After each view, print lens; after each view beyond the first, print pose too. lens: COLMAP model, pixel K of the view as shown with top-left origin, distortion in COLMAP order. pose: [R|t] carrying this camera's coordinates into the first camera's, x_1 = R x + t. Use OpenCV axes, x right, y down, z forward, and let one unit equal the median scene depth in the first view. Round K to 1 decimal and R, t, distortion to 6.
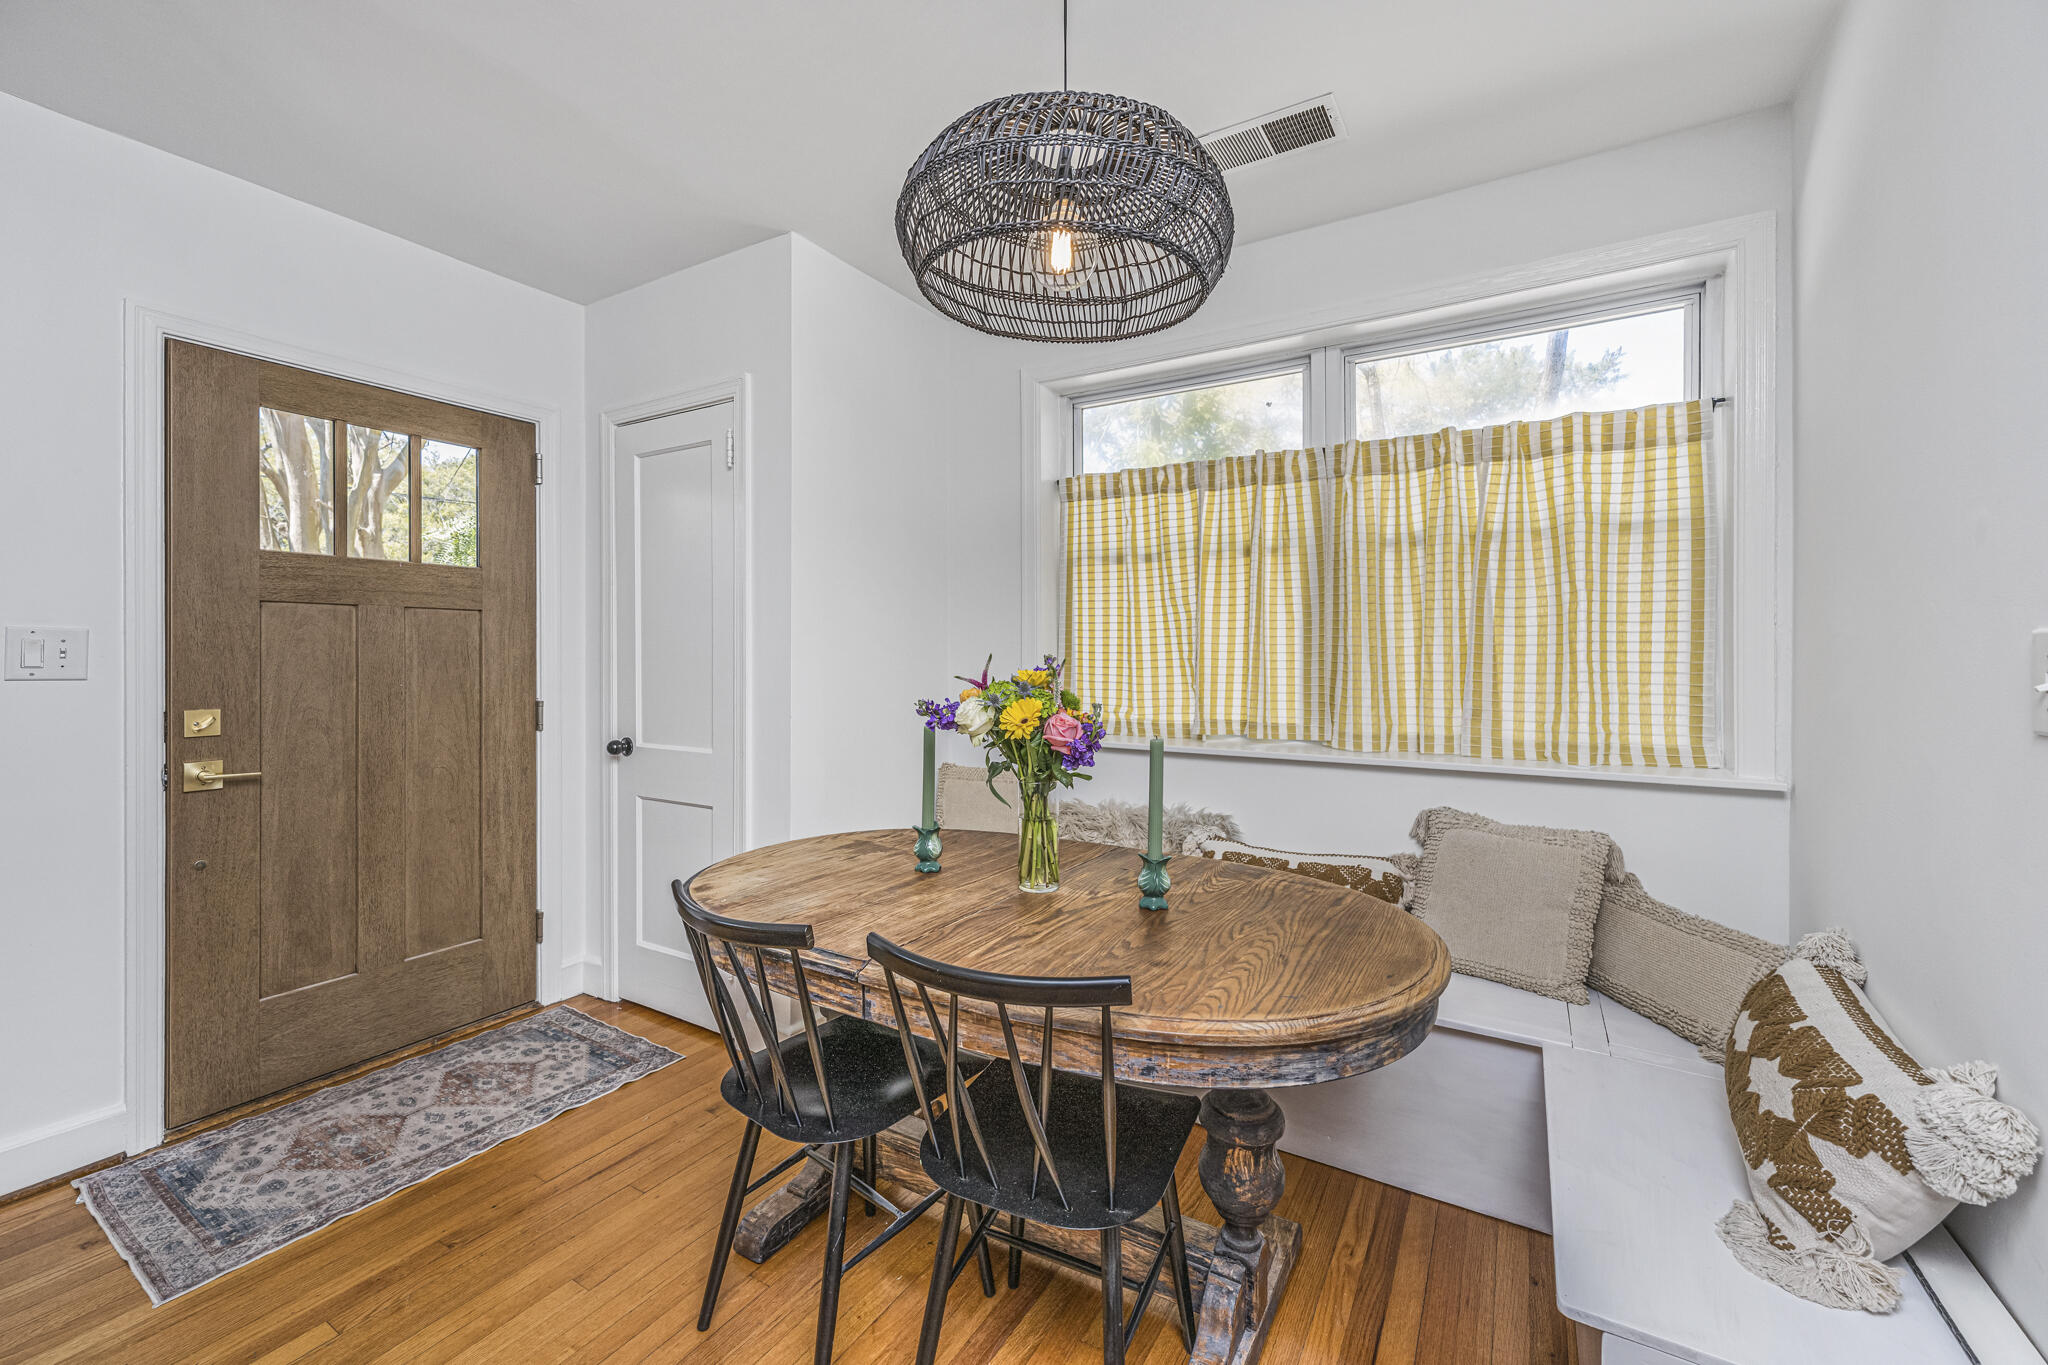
lens RADIAL K [[819.4, 0, 1028.2], [0, 819.4, 661.3], [0, 0, 1]] dist [0.001305, 0.000006]
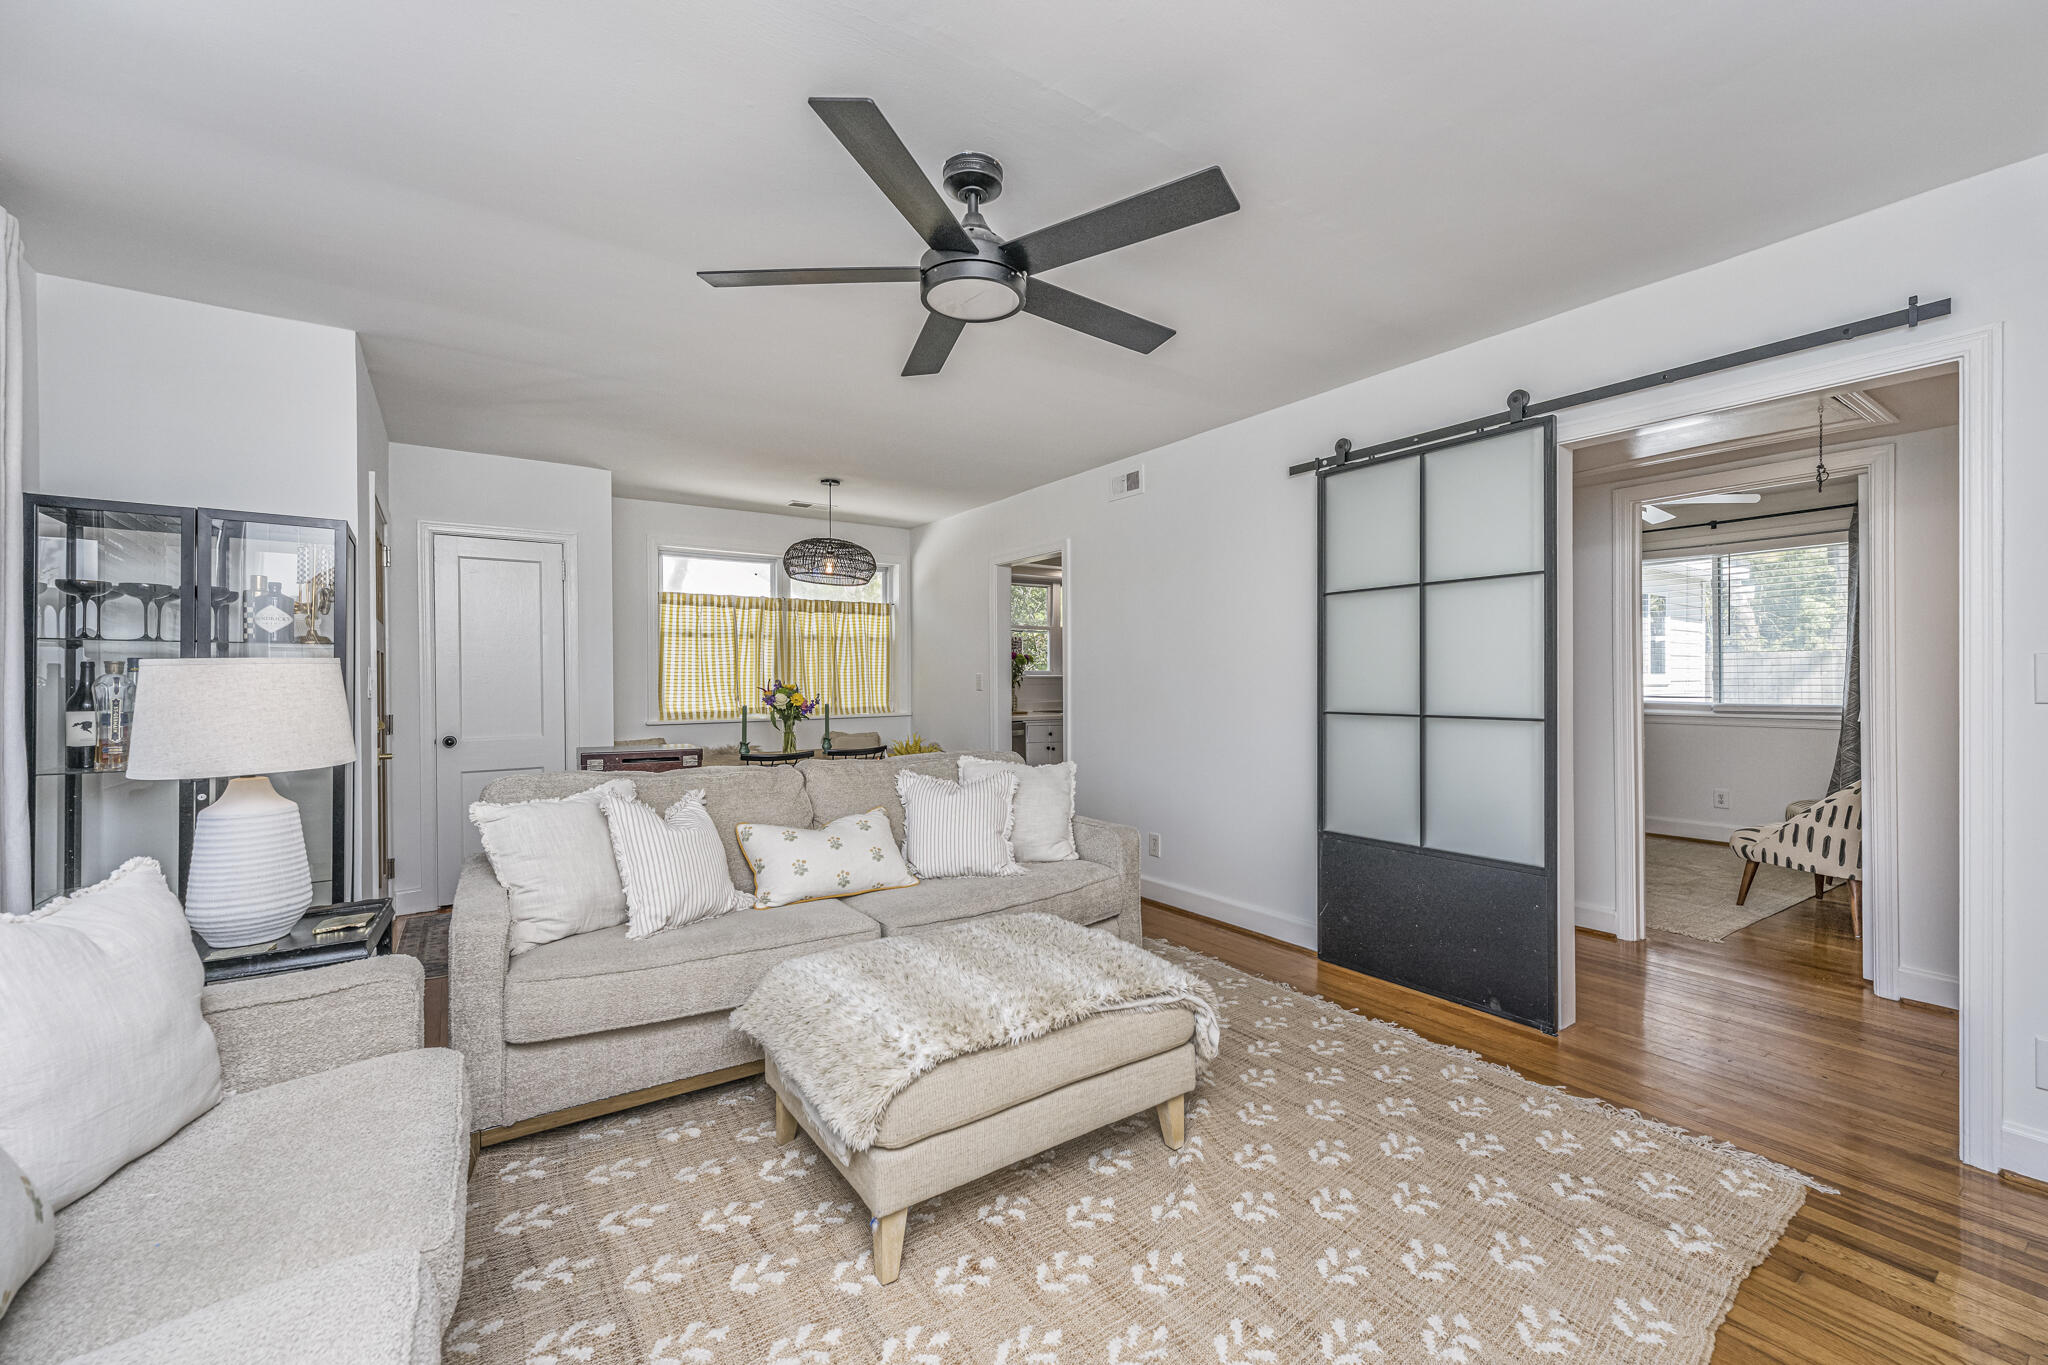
lens RADIAL K [[819.4, 0, 1031.1], [0, 819.4, 681.6], [0, 0, 1]] dist [0.001305, 0.000006]
pose [[0.409343, -0.002712, 0.912376, -1.744305], [0.010642, 0.999942, -0.001802, 0.006876], [-0.912318, 0.010447, 0.409348, -0.768333]]
